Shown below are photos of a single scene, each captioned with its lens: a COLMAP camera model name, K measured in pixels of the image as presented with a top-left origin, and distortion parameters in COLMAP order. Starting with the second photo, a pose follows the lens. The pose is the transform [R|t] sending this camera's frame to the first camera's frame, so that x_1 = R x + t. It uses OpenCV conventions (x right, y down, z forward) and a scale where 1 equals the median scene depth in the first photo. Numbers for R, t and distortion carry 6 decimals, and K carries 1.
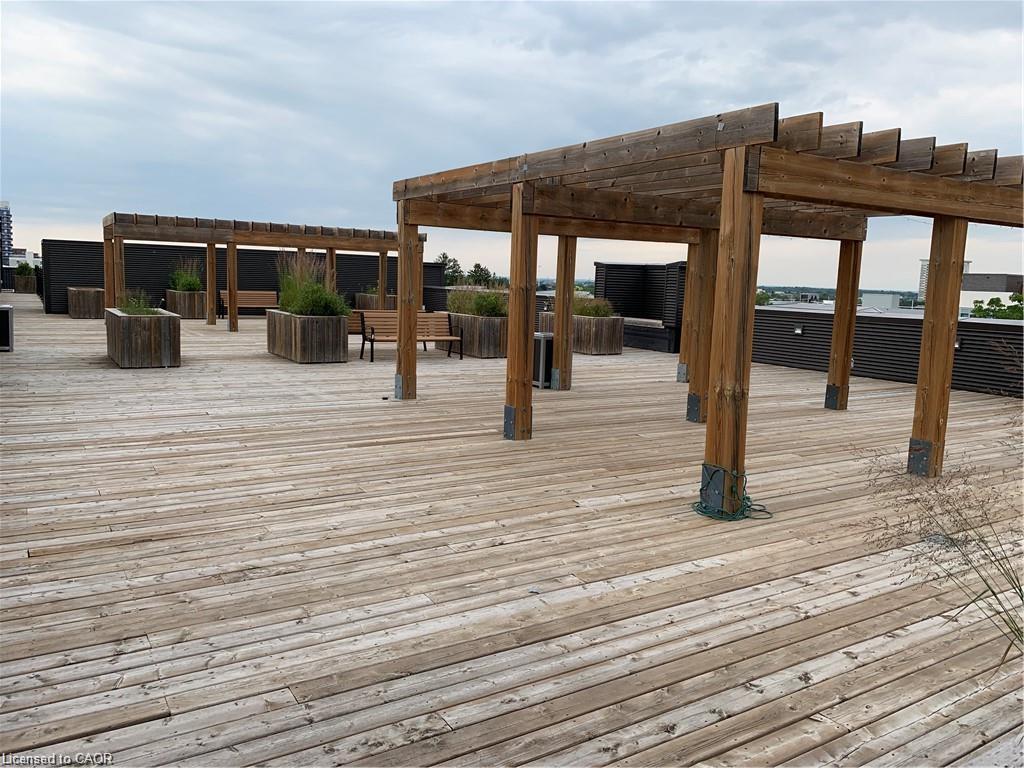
lens RADIAL K [[802.9, 0, 511.0], [0, 802.9, 383.7], [0, 0, 1]] dist [0.012144, 0.000919]
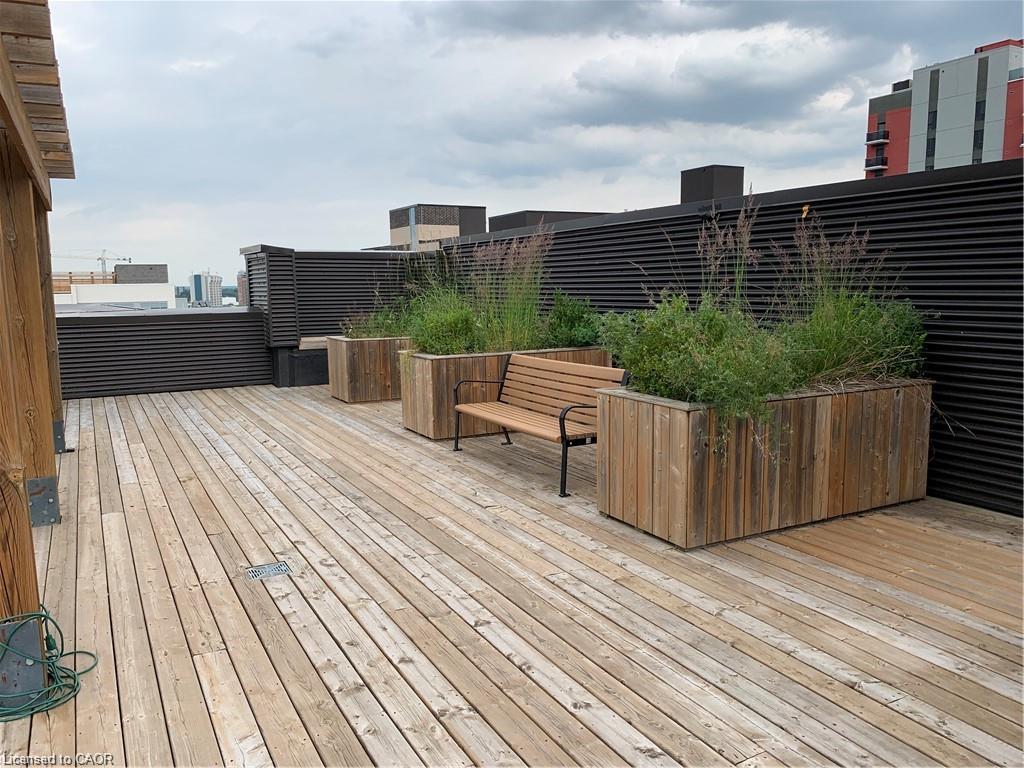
lens RADIAL K [[802.9, 0, 510.9], [0, 802.9, 384.0], [0, 0, 1]] dist [0.012144, 0.000919]
pose [[0.071171, -0.166461, 0.983476, -0.263134], [0.156376, 0.975647, 0.153819, -0.093916], [-0.985130, 0.142844, 0.095468, 0.744240]]
